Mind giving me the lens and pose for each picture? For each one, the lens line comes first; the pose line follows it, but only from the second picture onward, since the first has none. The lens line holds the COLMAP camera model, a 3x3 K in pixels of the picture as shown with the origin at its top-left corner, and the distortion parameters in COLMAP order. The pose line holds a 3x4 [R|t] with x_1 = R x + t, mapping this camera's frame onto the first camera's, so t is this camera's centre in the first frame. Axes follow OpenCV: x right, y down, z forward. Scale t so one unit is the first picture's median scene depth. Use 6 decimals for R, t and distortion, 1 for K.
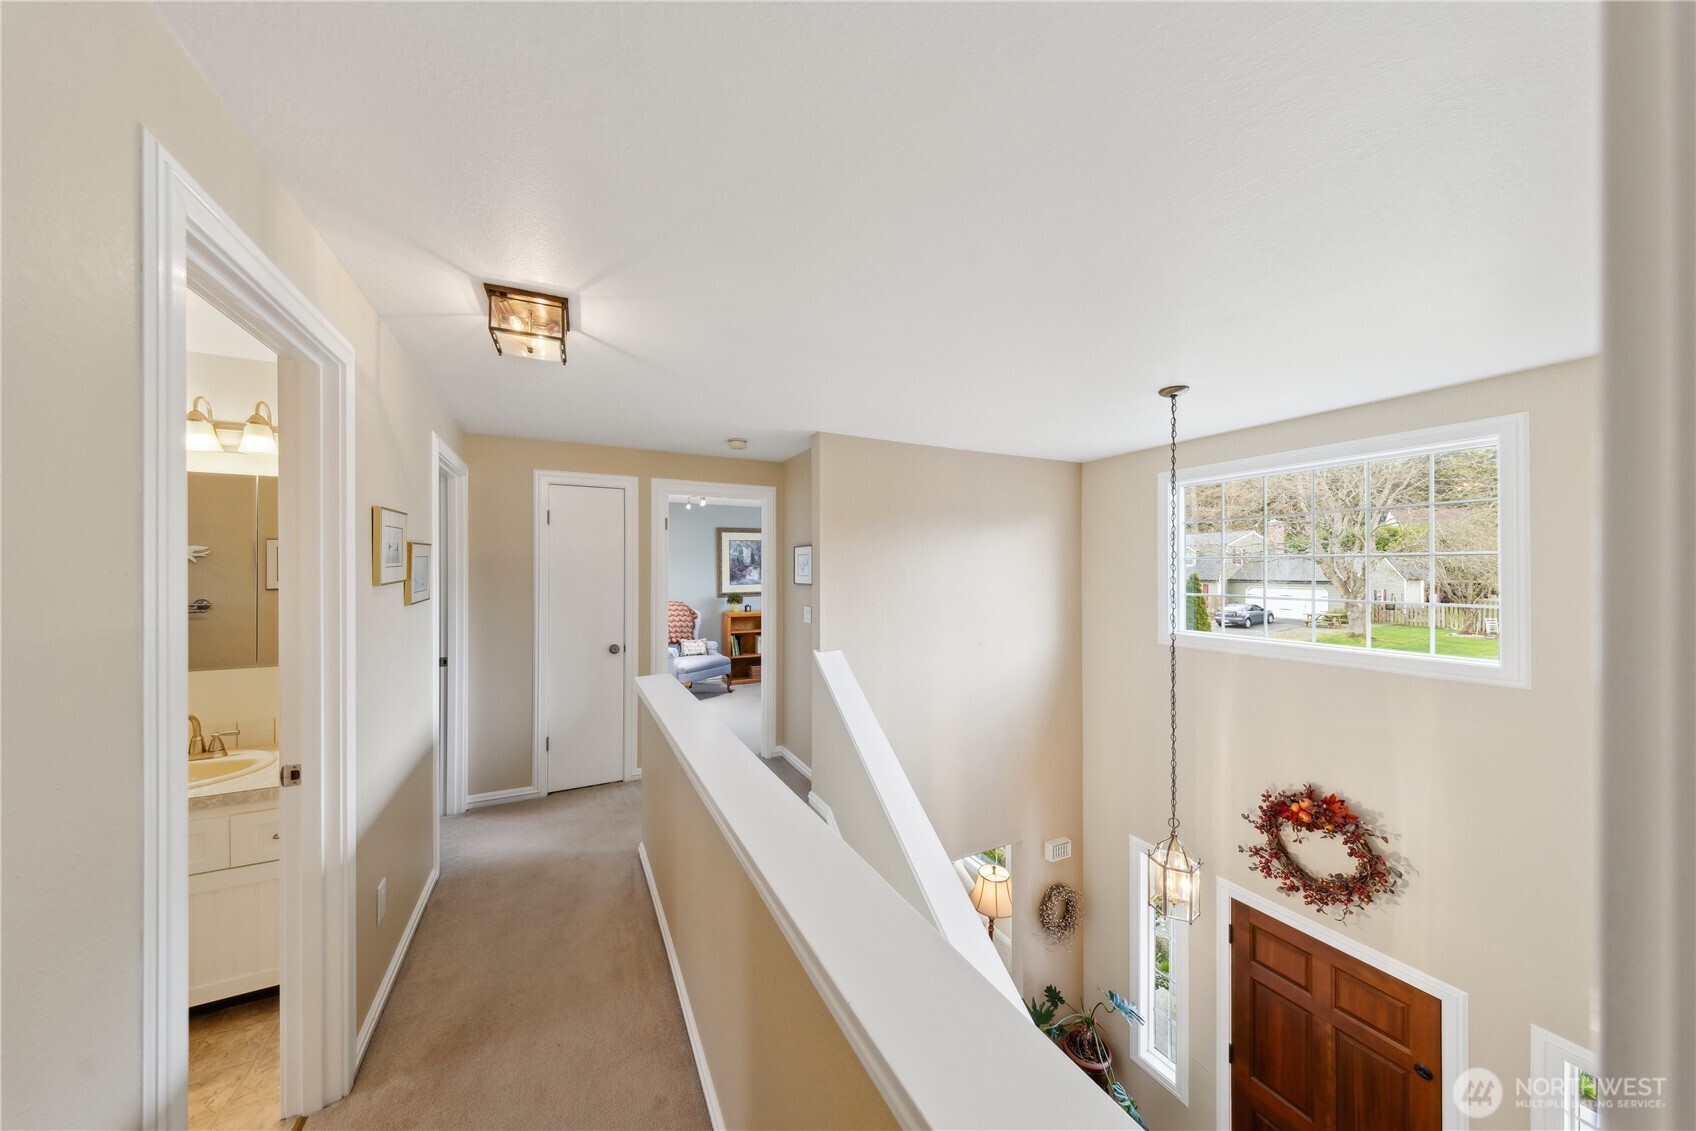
lens RADIAL K [[531.1, 0, 845.0], [0, 531.1, 571.2], [0, 0, 1]] dist [0.002297, 0.000033]
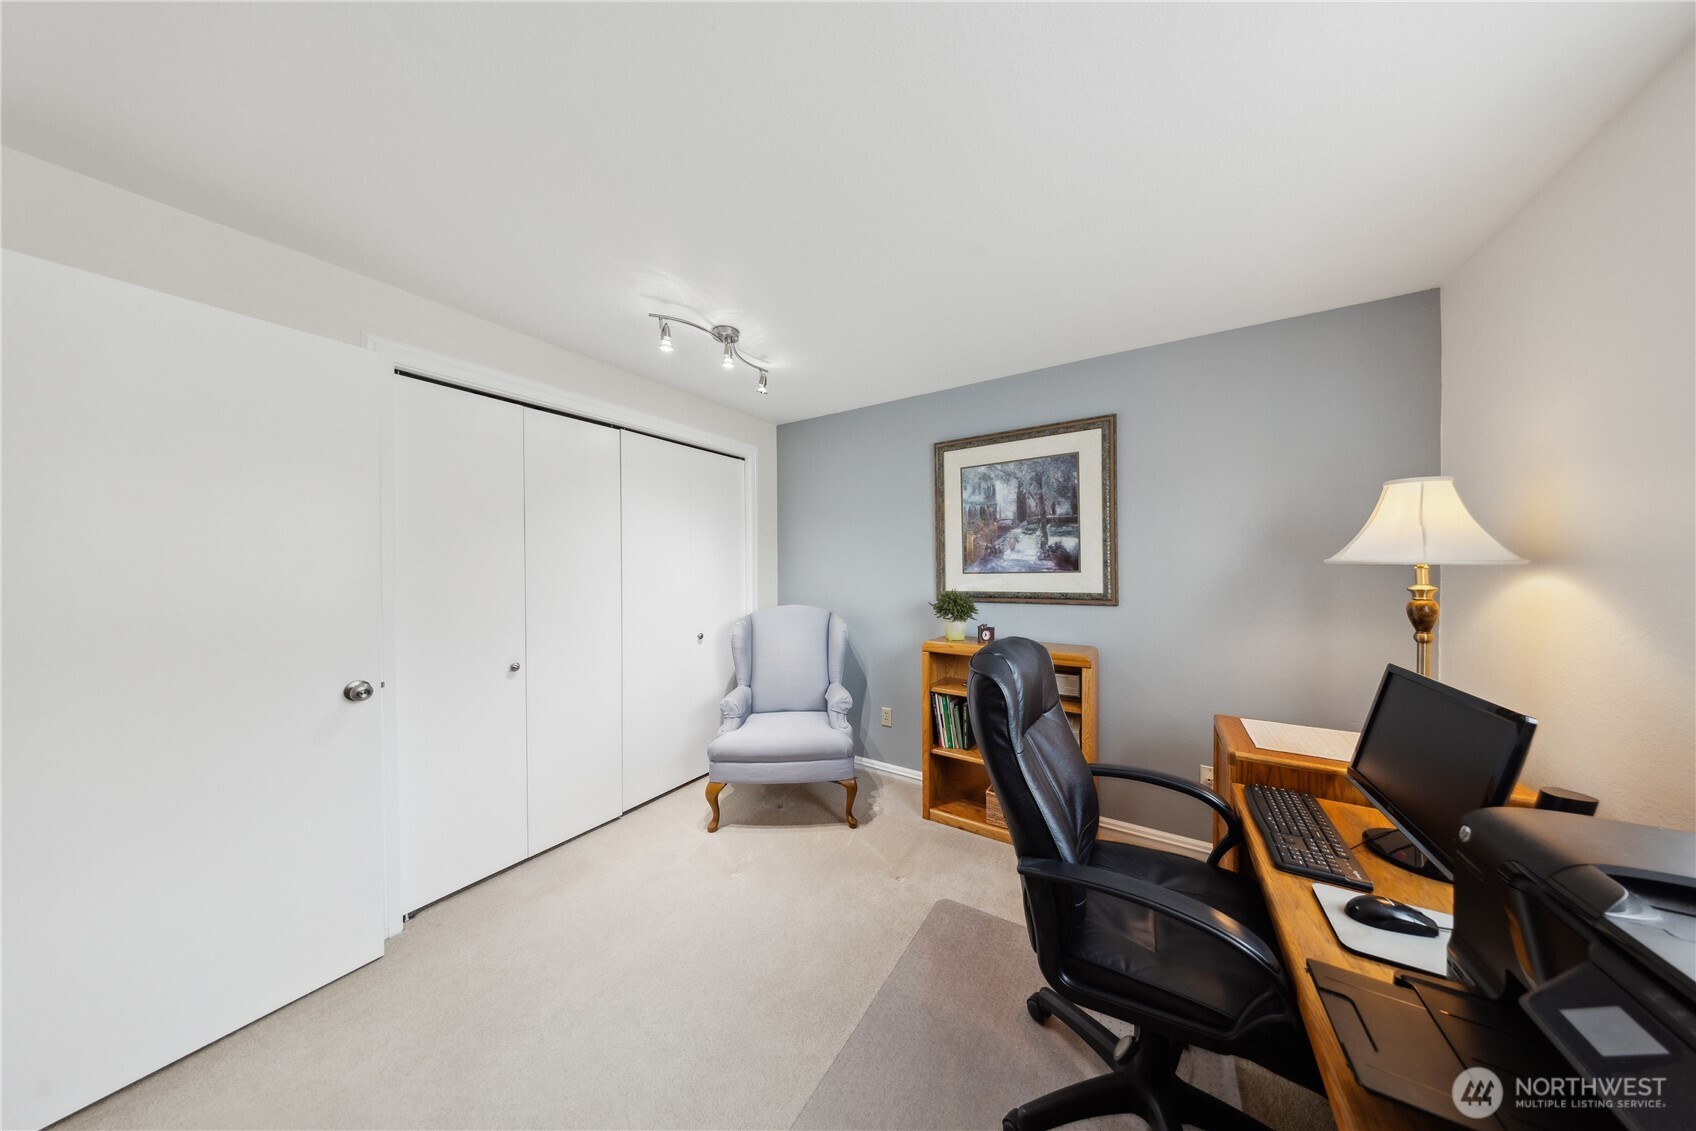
lens RADIAL K [[483.6, 0, 847.3], [0, 483.6, 571.3], [0, 0, 1]] dist [0.001035, 0.000005]
pose [[0.499416, -0.003336, -0.866356, 0.069515], [0.000297, 0.999993, -0.003679, 0.025177], [0.866362, 0.001580, 0.499414, 0.729088]]
